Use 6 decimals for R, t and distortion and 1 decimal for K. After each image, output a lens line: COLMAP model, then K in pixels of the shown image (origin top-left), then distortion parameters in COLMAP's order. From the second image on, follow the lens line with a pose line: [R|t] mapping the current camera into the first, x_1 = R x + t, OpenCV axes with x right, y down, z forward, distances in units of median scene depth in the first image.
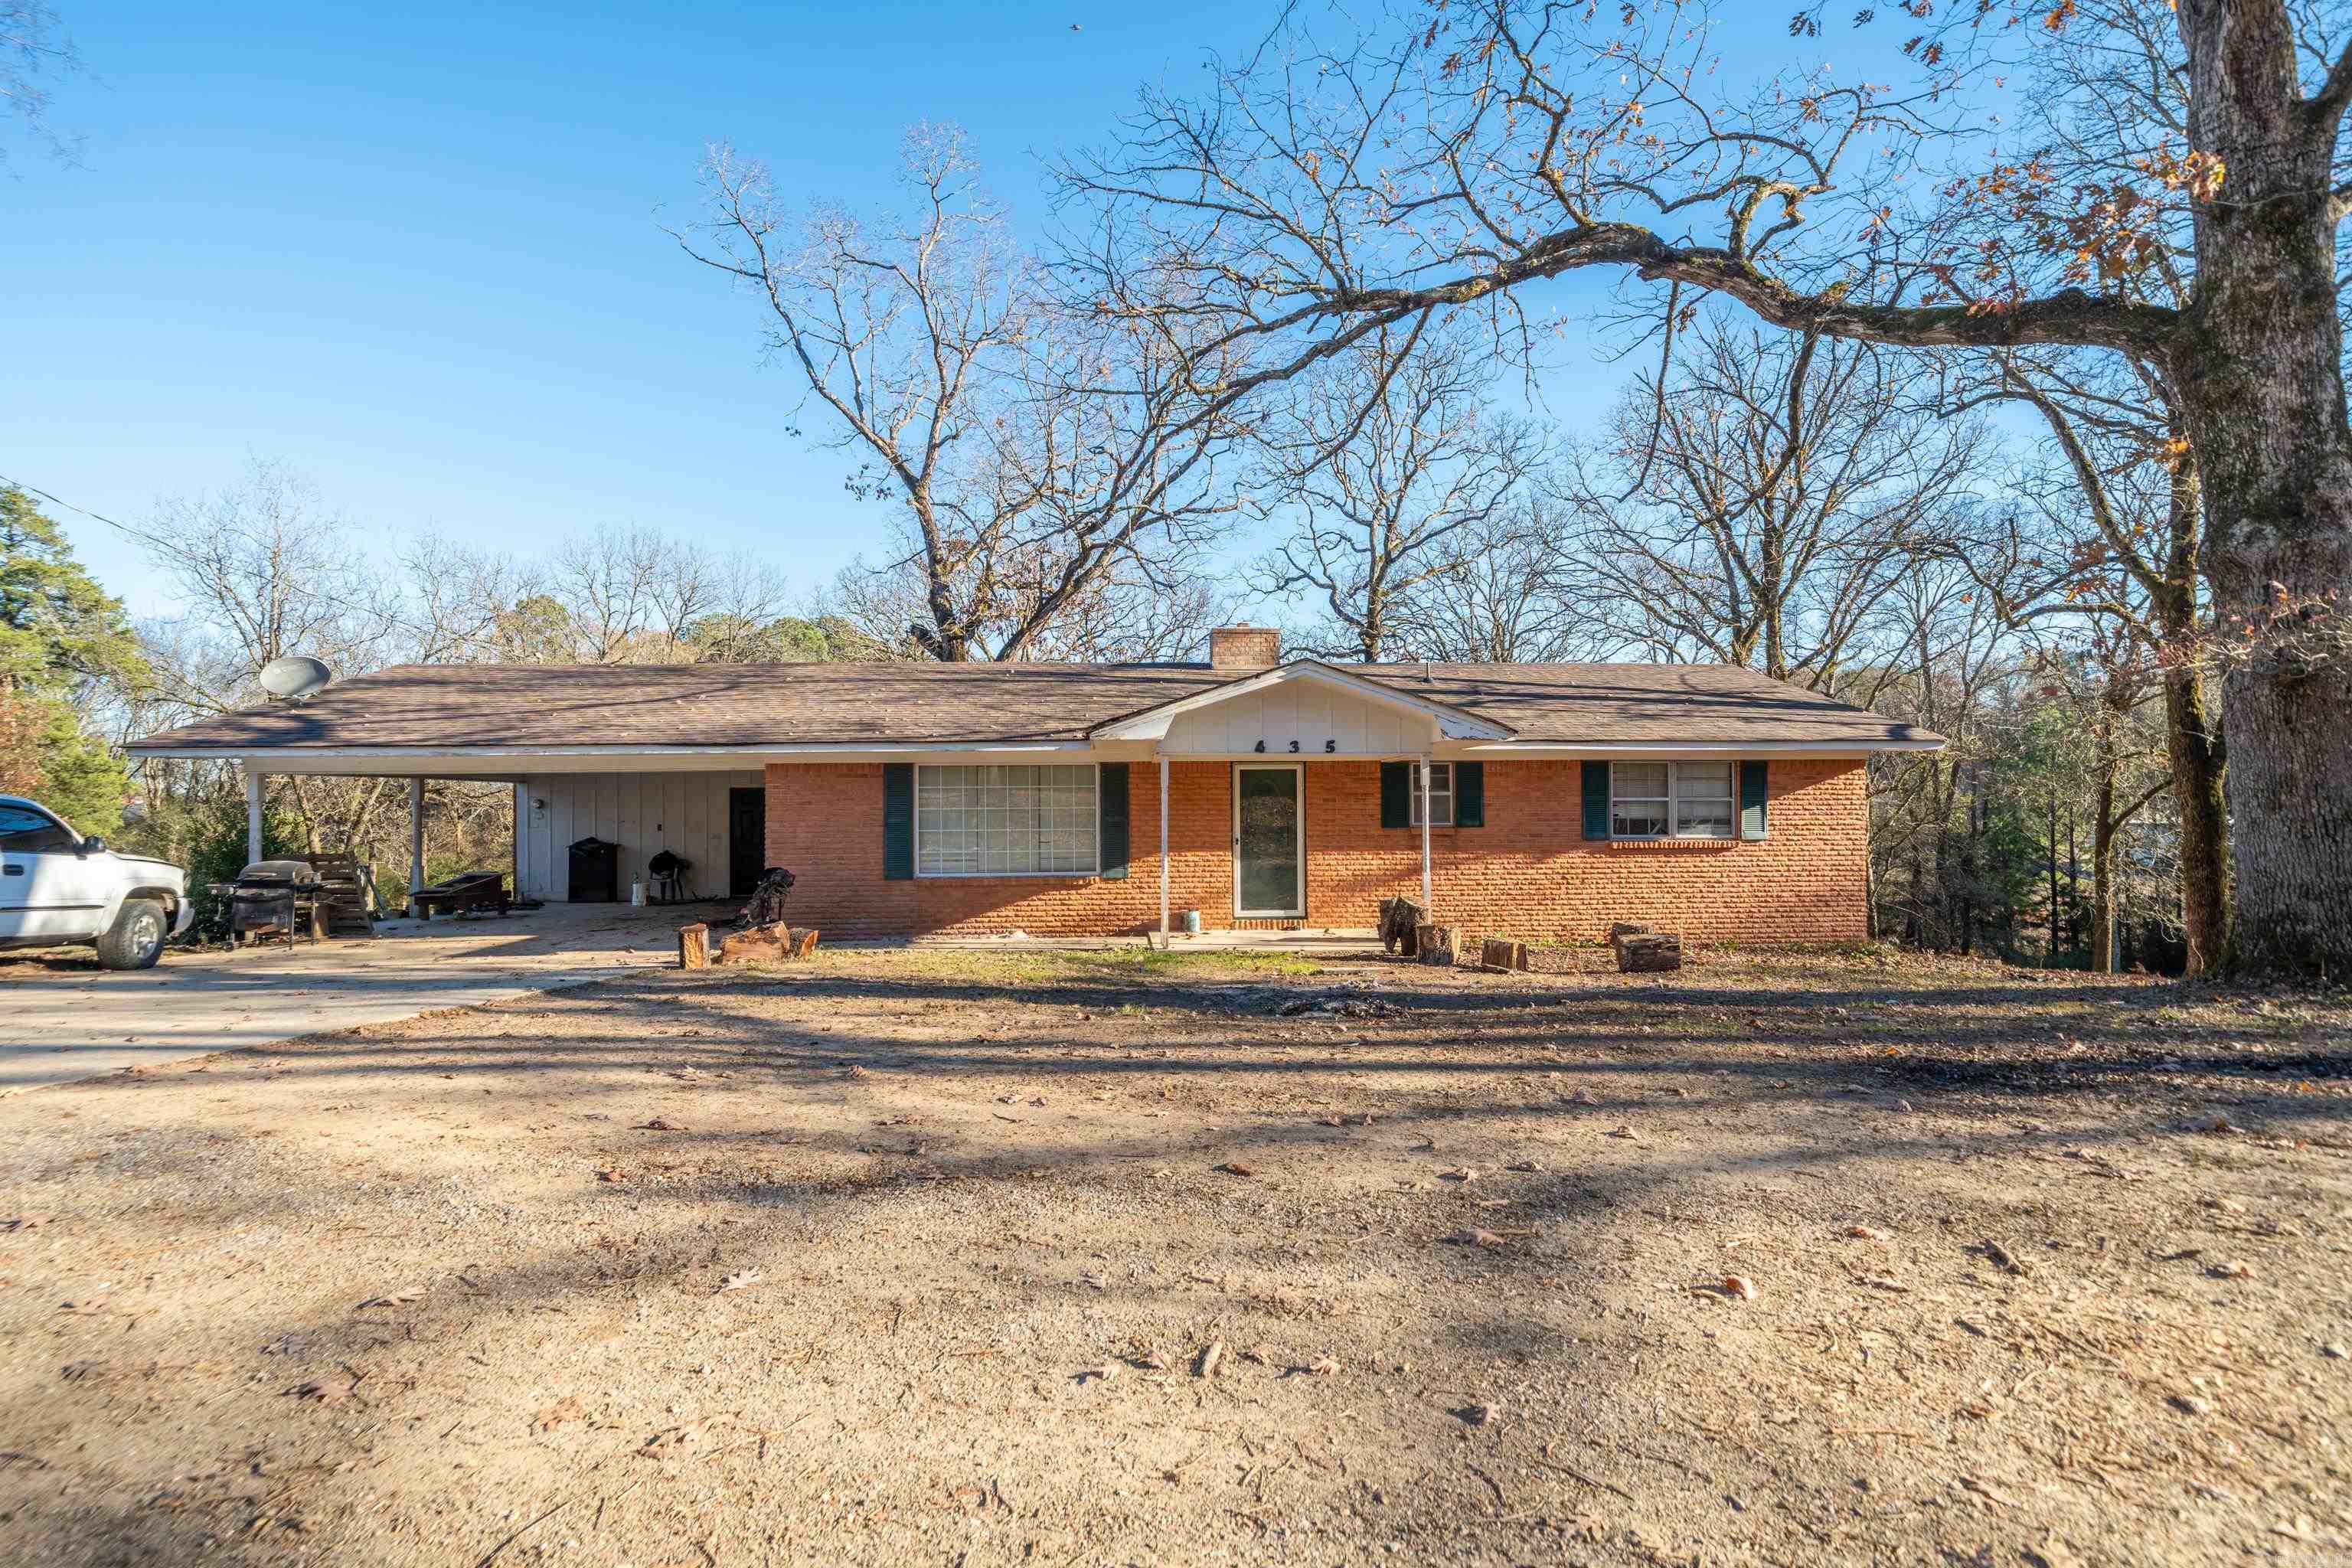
lens RADIAL K [[1086.6, 0, 1176.0], [0, 1086.6, 790.9], [0, 0, 1]] dist [-0.002819, -0.000125]
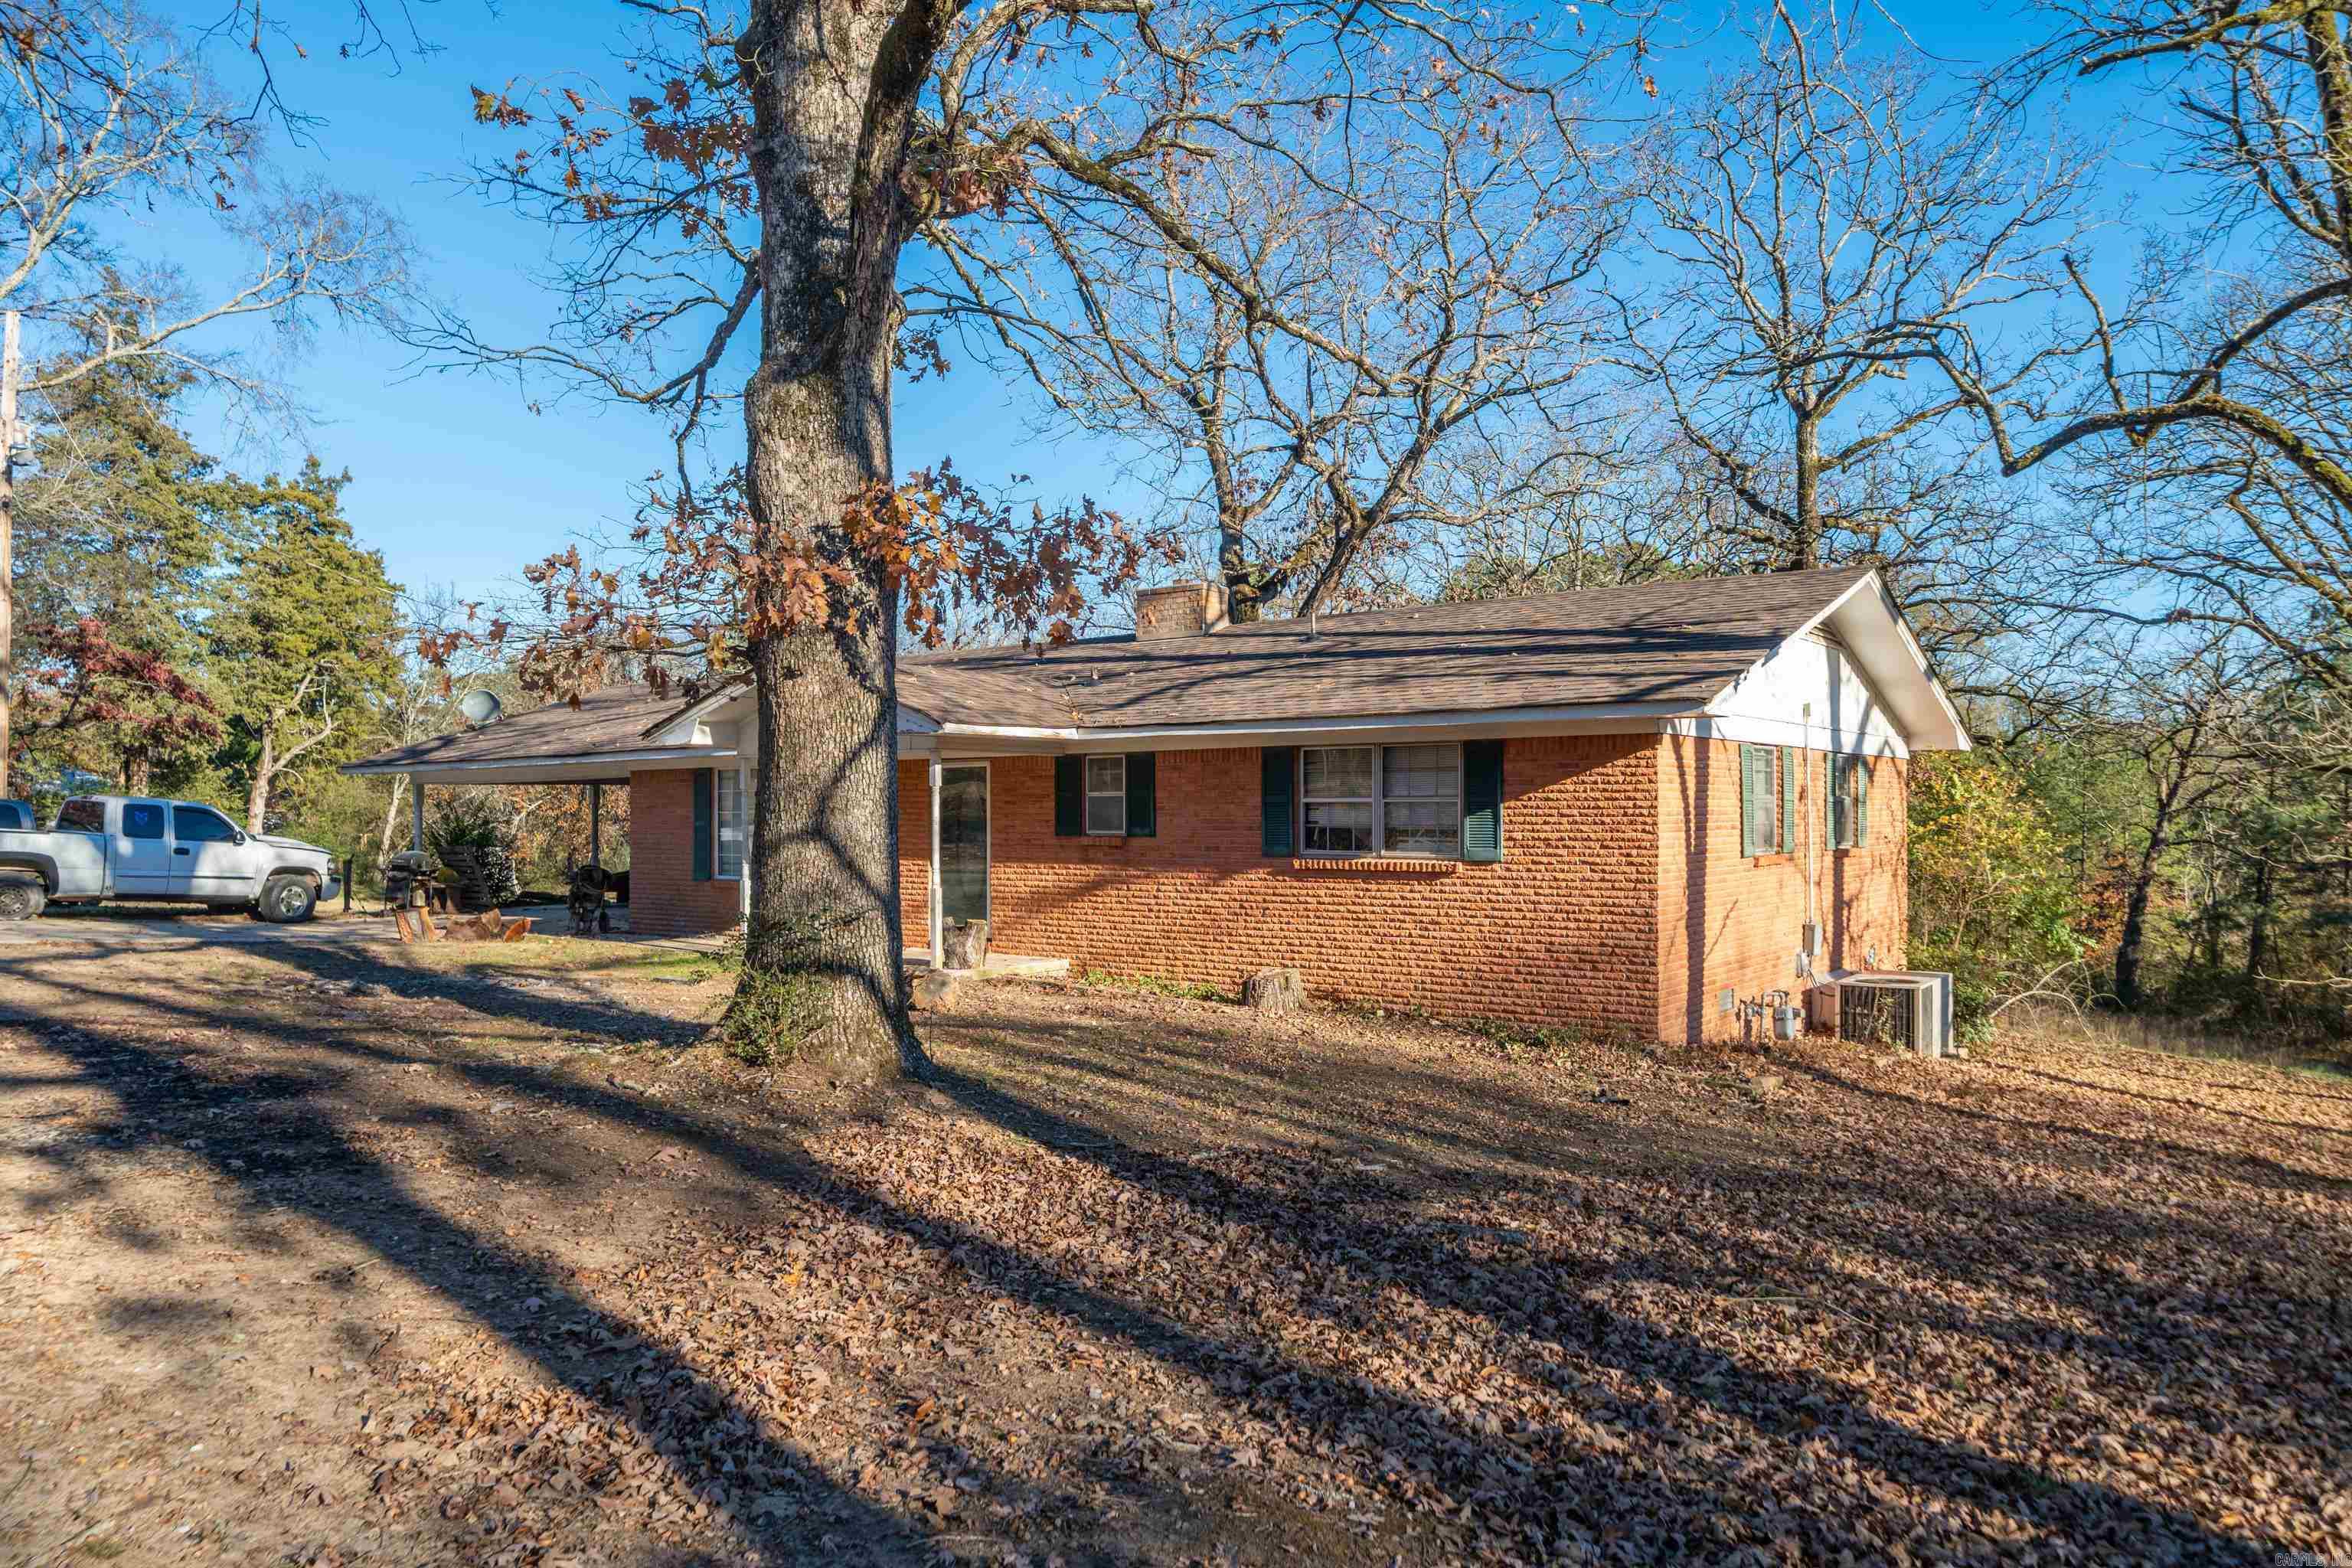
lens RADIAL K [[1488.5, 0, 1176.1], [0, 1488.5, 786.5], [0, 0, 1]] dist [0.003700, 0.000322]
pose [[0.772282, -0.008461, -0.635224, 0.963060], [0.010622, 0.999944, -0.000405, -0.001557], [0.635192, -0.006434, 0.772328, 0.192294]]
